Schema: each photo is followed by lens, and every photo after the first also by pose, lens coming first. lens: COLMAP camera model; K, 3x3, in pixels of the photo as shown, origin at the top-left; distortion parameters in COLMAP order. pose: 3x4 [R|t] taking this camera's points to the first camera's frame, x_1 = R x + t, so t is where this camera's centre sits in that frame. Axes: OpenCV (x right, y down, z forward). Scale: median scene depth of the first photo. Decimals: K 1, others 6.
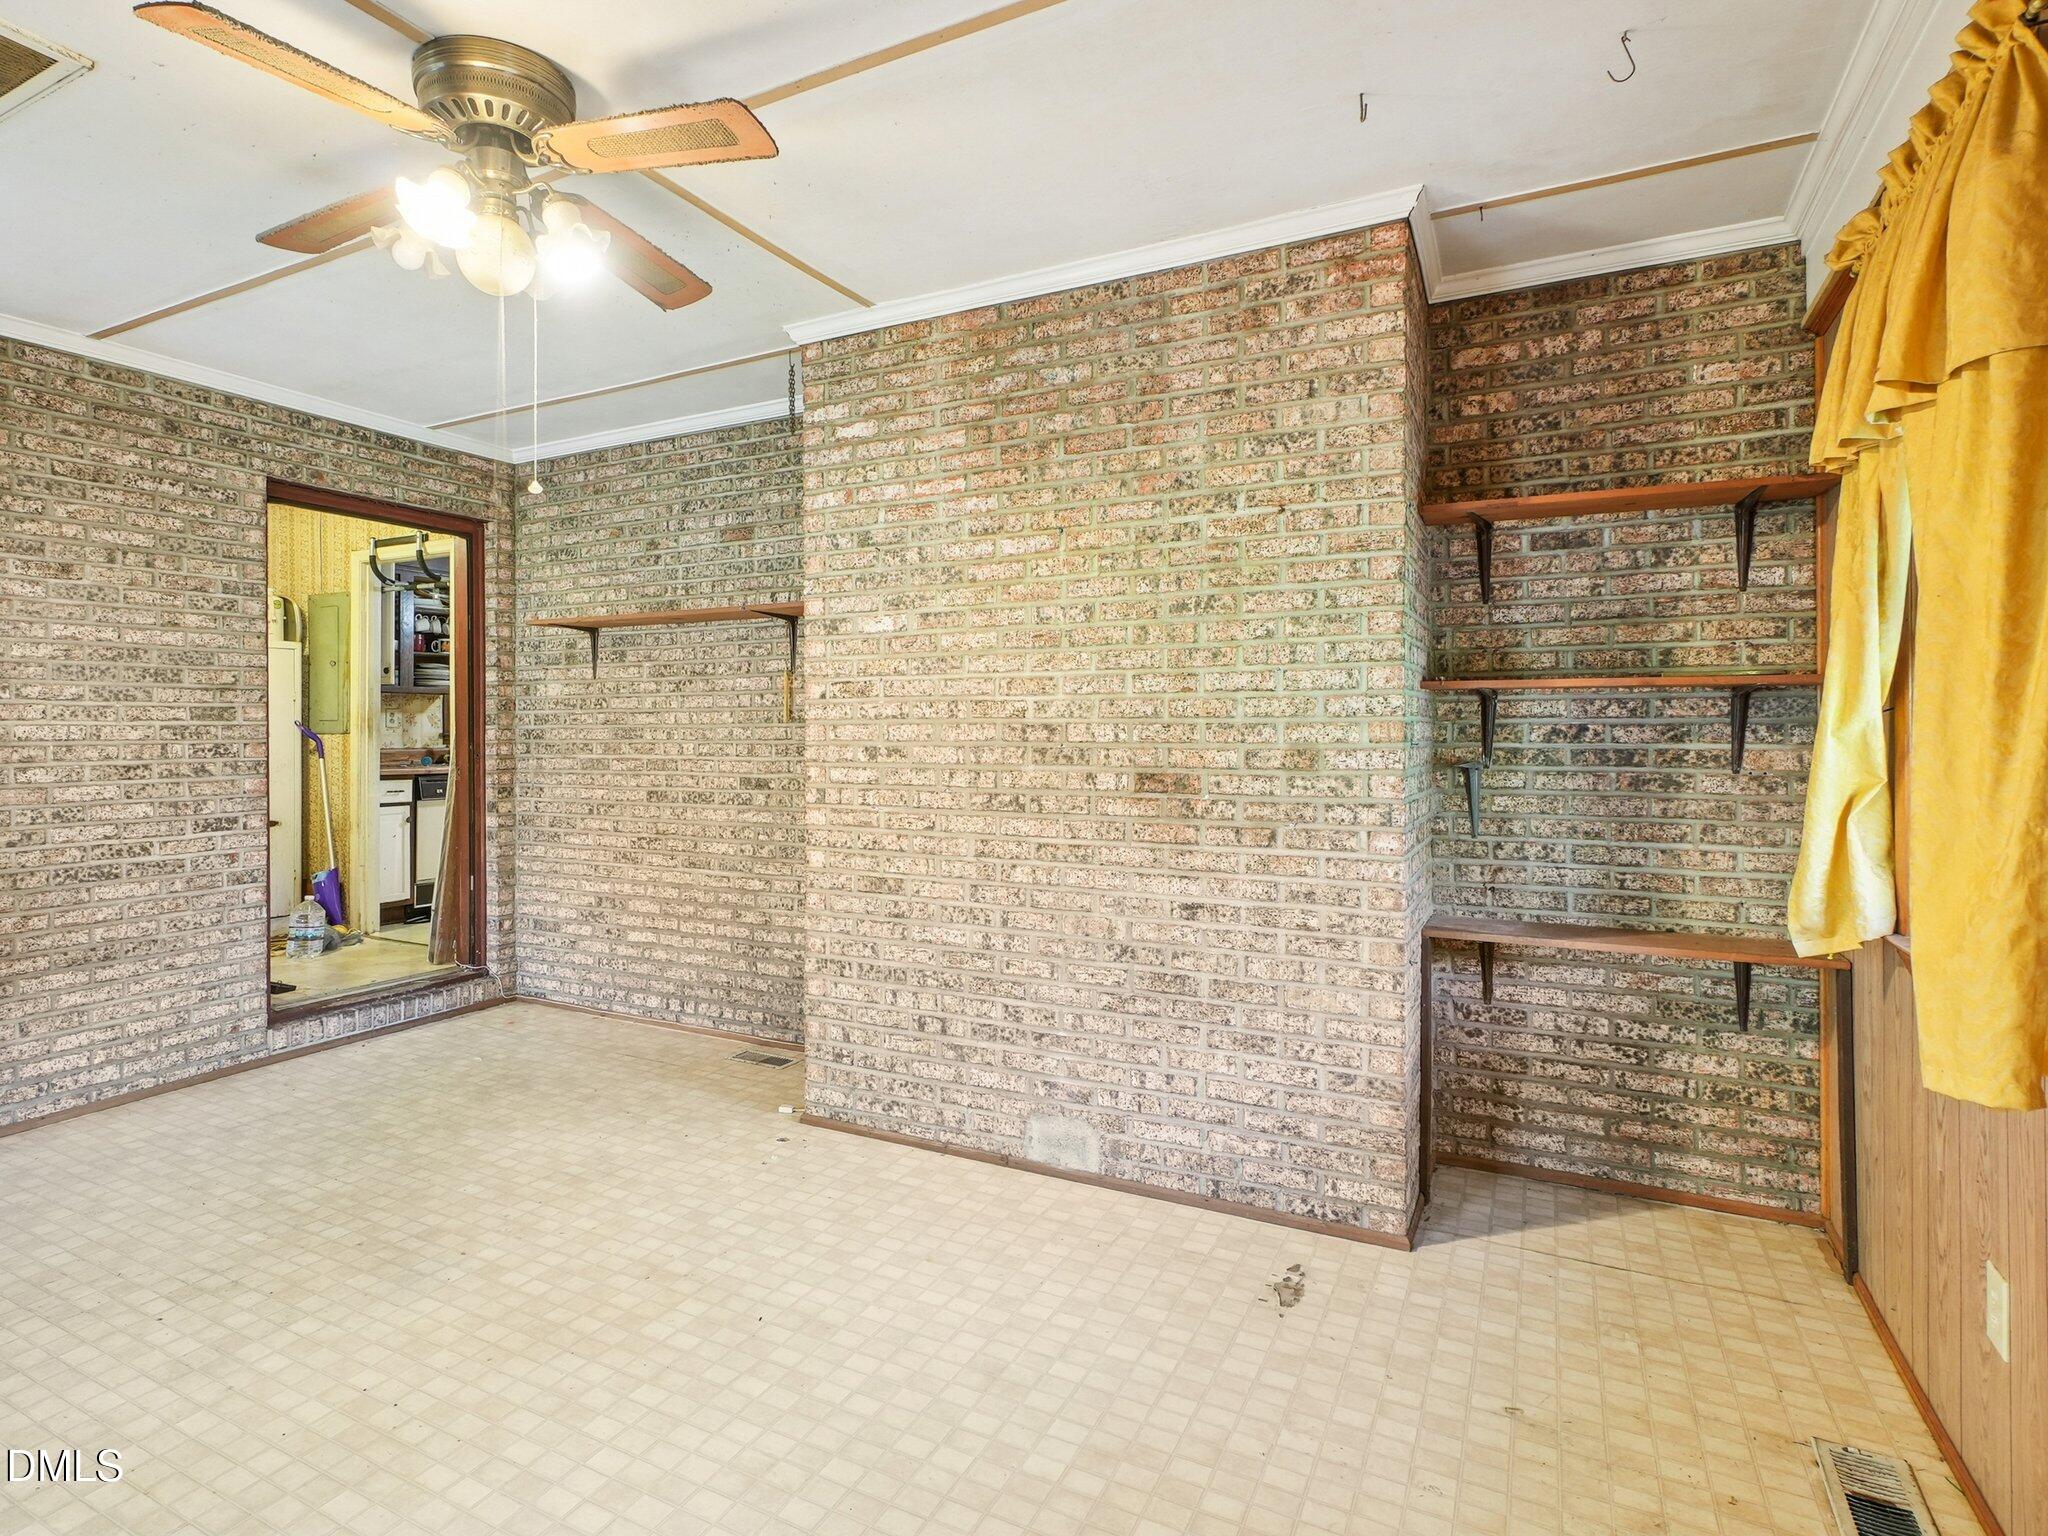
lens RADIAL K [[1046.3, 0, 1017.1], [0, 1046.3, 769.7], [0, 0, 1]] dist [-0.022419, 0.005831]
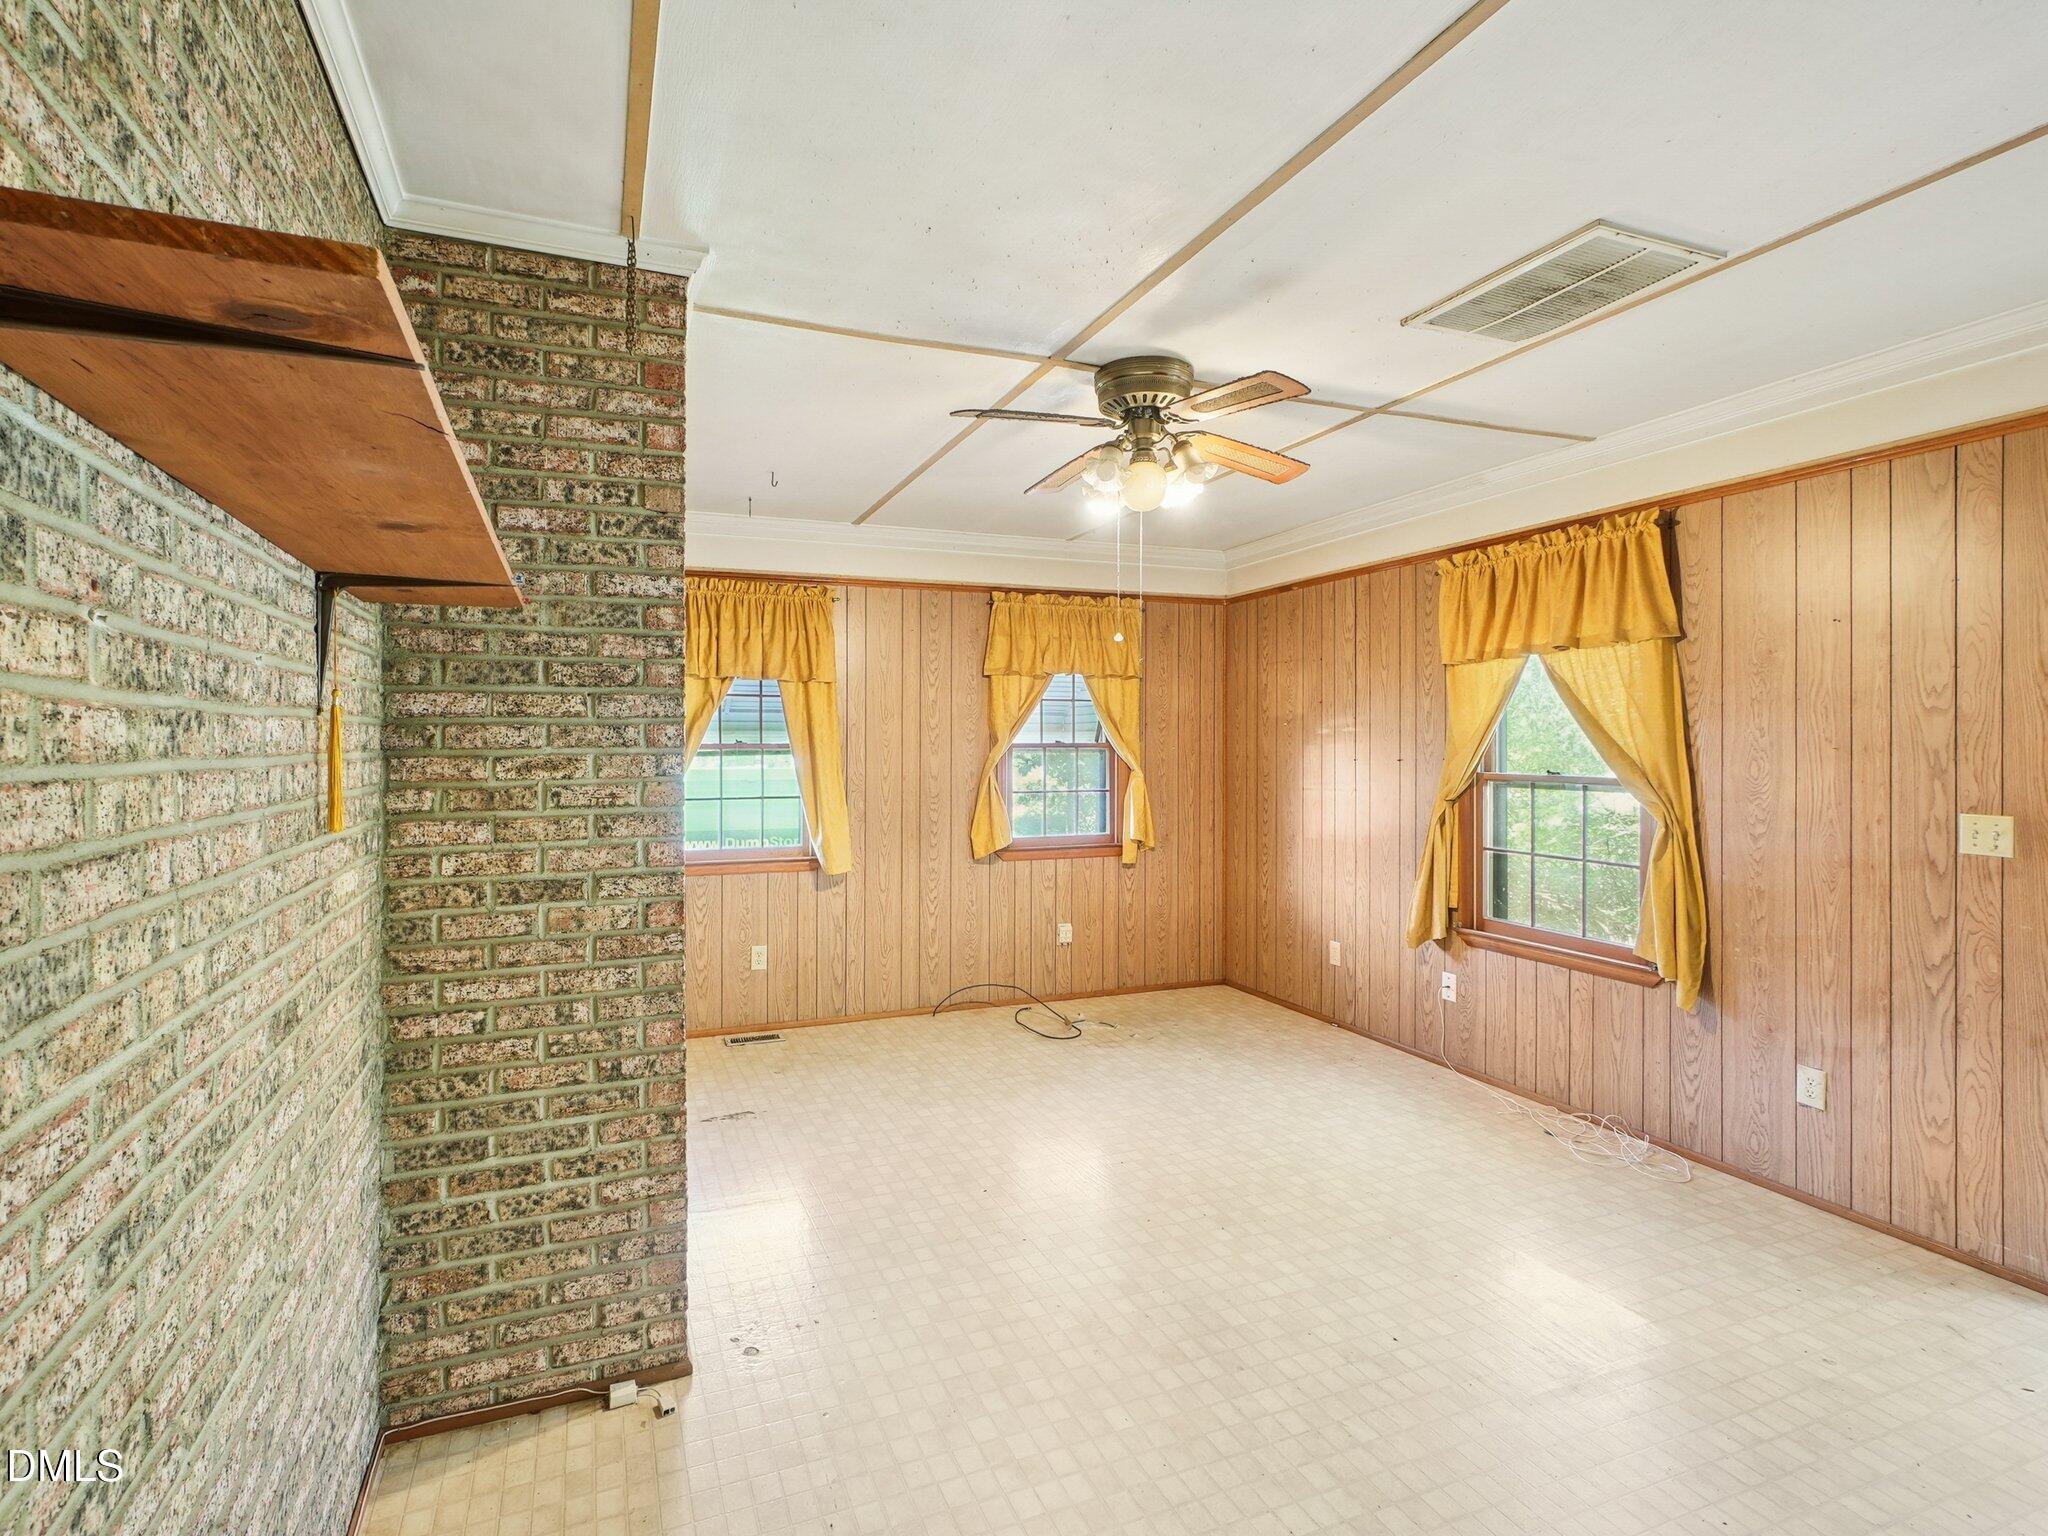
lens RADIAL K [[1046.3, 0, 1020.4], [0, 1046.3, 755.0], [0, 0, 1]] dist [-0.022419, 0.005831]
pose [[-0.761384, -0.002786, 0.648295, -1.129203], [0.038910, 0.997992, 0.049986, -0.140658], [-0.647132, 0.063284, -0.759747, 1.868634]]
